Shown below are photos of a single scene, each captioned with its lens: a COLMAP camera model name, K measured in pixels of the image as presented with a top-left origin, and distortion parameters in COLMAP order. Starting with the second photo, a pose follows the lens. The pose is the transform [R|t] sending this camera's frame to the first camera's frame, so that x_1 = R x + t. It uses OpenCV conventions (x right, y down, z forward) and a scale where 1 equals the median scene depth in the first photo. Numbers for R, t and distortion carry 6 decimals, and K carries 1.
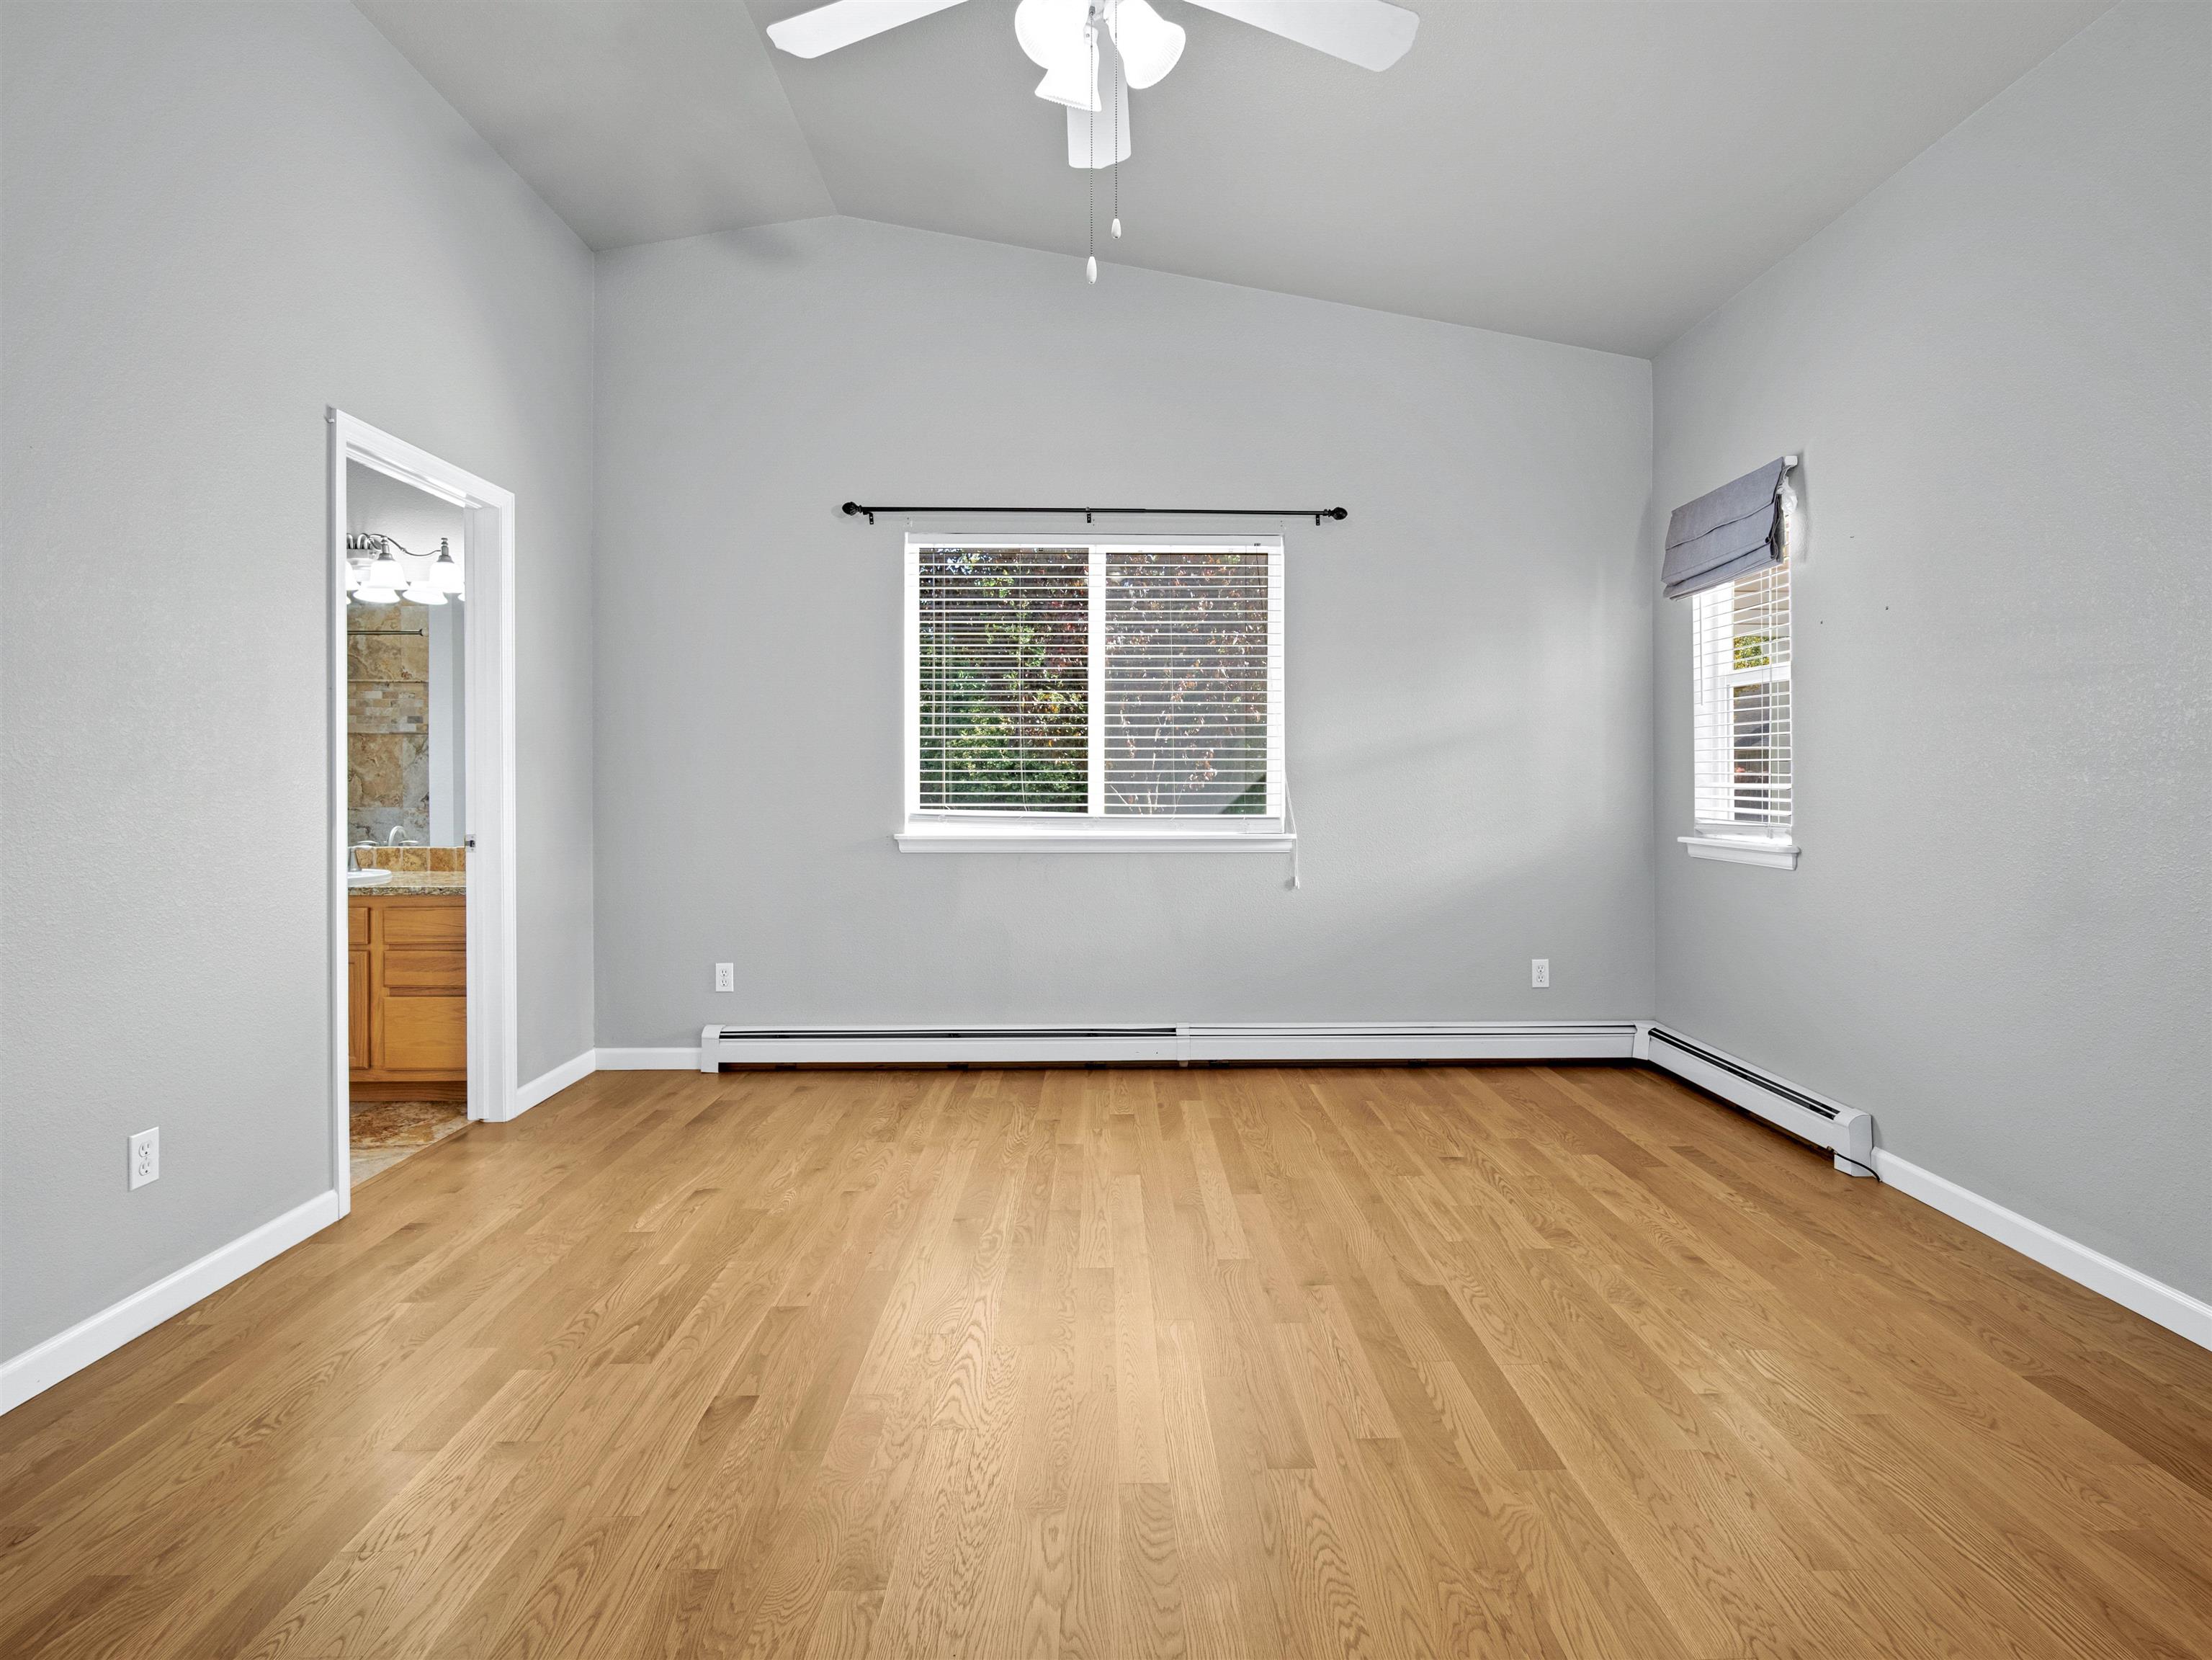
lens RADIAL K [[1113.3, 0, 1155.7], [0, 1113.3, 761.8], [0, 0, 1]] dist [-0.001557, -0.000046]
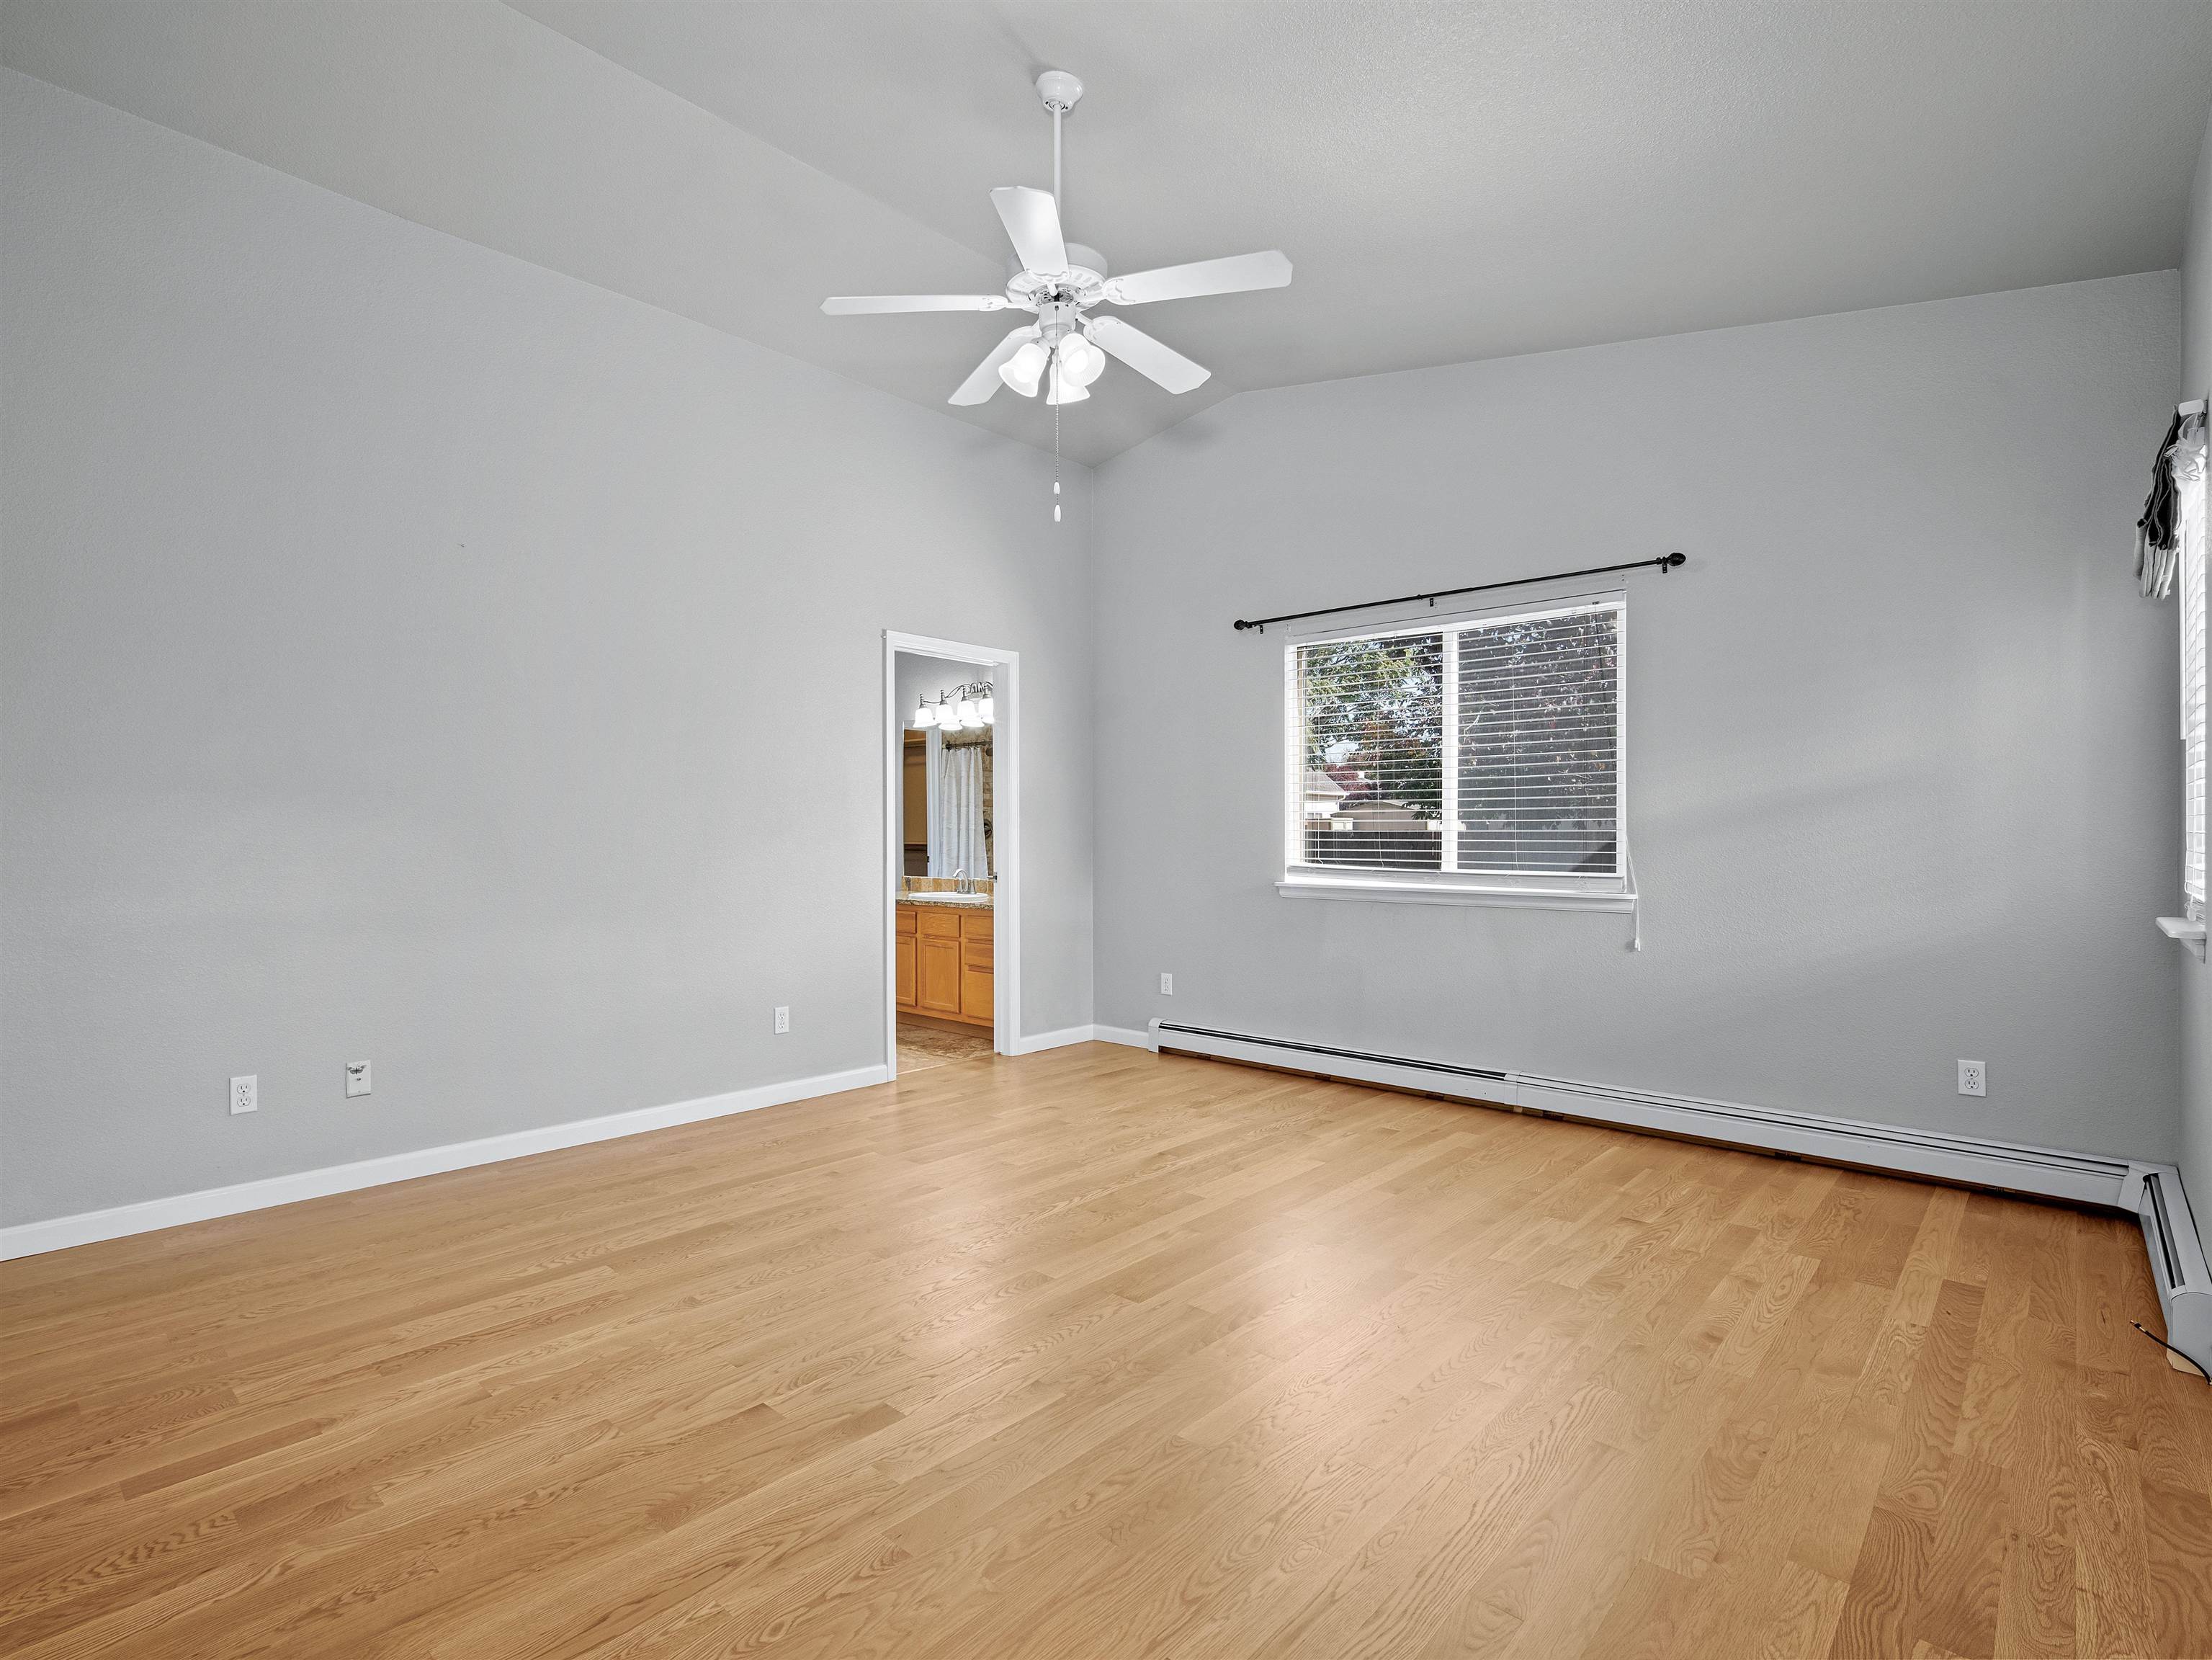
lens RADIAL K [[1108.8, 0, 1098.5], [0, 1108.8, 808.1], [0, 0, 1]] dist [-0.006110, -0.000564]
pose [[0.719642, -0.015931, -0.694162, 0.474758], [0.008189, 0.999862, -0.014457, -0.000594], [0.694297, 0.004719, 0.719673, -0.025190]]
